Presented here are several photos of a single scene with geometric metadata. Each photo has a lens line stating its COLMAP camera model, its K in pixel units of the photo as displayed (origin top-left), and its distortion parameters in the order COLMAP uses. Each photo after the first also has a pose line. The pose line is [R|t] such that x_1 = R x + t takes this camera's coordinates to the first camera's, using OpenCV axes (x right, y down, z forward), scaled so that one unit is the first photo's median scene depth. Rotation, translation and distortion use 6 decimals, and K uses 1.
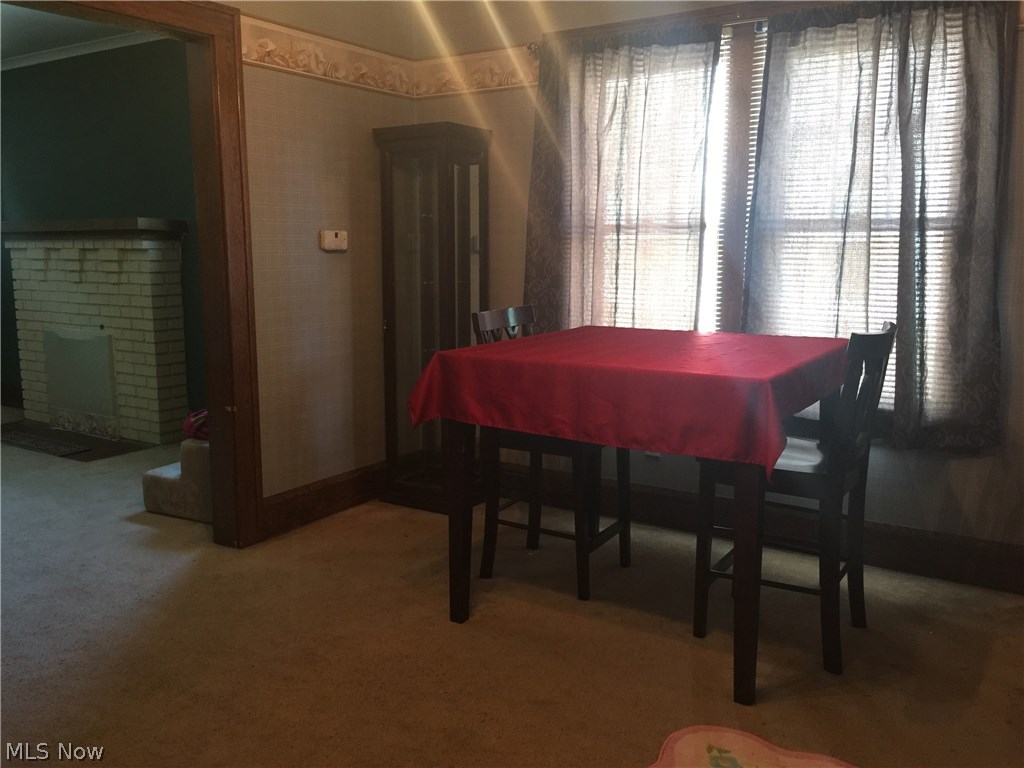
lens RADIAL K [[885.0, 0, 505.6], [0, 885.0, 384.1], [0, 0, 1]] dist [0.076871, -0.098098]
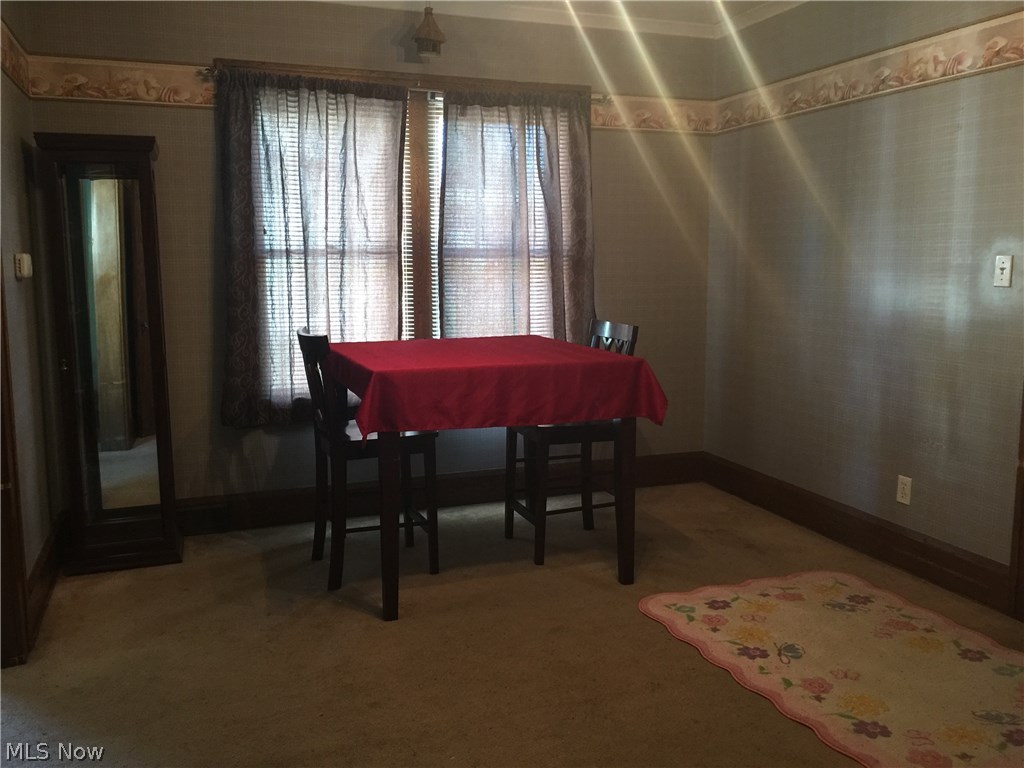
lens RADIAL K [[885.0, 0, 511.9], [0, 885.0, 379.5], [0, 0, 1]] dist [0.076871, -0.098098]
pose [[0.589992, -0.109904, 0.799894, -0.704864], [0.131256, 0.990570, 0.039290, -0.038089], [-0.796669, 0.081810, 0.598854, 0.193591]]
